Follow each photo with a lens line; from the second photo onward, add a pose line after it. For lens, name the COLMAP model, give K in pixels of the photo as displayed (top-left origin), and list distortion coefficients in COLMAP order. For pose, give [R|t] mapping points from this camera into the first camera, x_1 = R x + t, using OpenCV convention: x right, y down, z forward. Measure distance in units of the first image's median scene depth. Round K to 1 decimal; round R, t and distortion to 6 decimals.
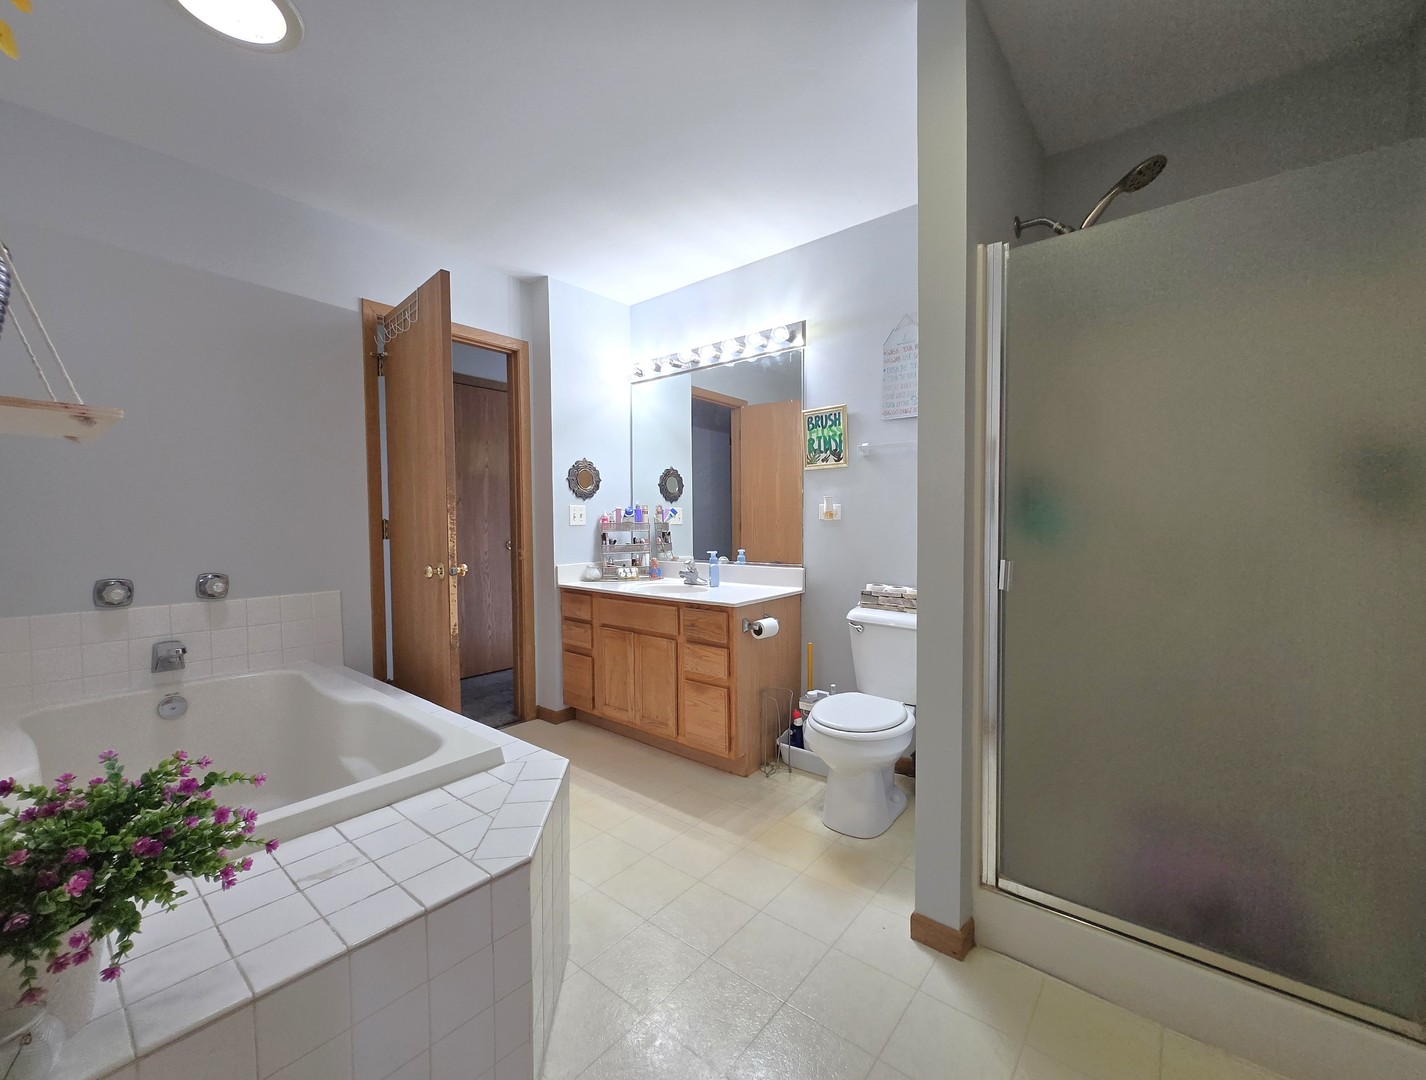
lens RADIAL K [[571.9, 0, 713.0], [0, 571.9, 540.0], [0, 0, 1]] dist [-0.000012, -0.000001]
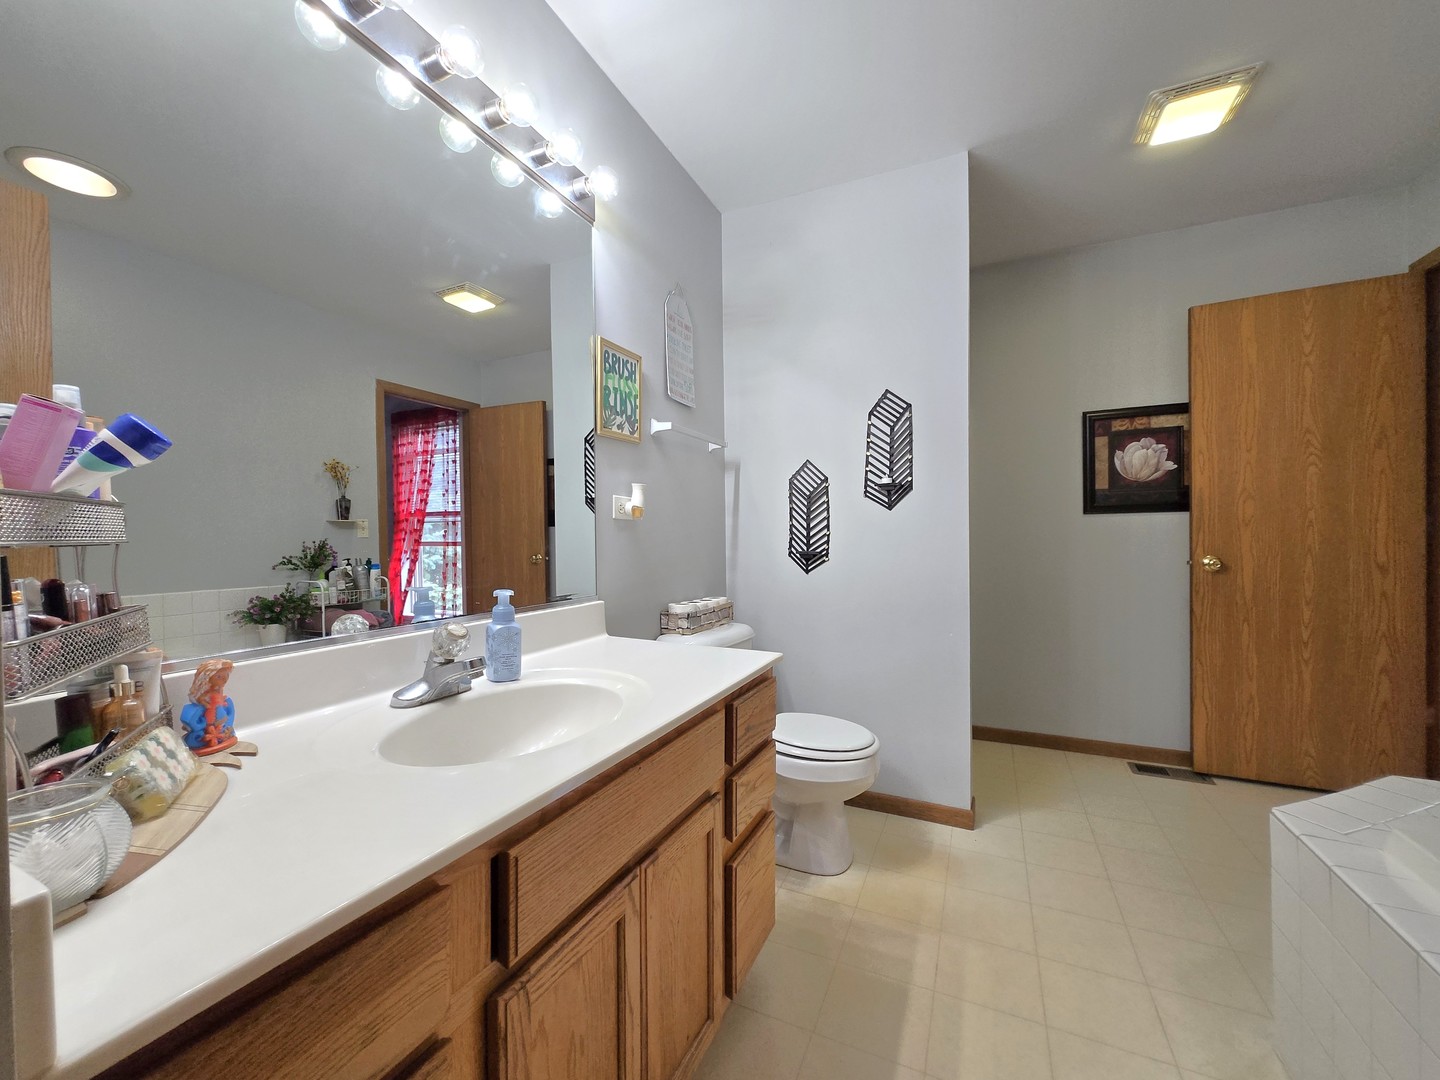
lens RADIAL K [[572.7, 0, 722.9], [0, 572.7, 545.0], [0, 0, 1]] dist [-0.003582, 0.000023]
pose [[-0.239662, 0.001348, 0.970855, -0.464298], [0.051361, 0.998616, 0.011292, -0.008158], [-0.969497, 0.052570, -0.239400, 1.058708]]
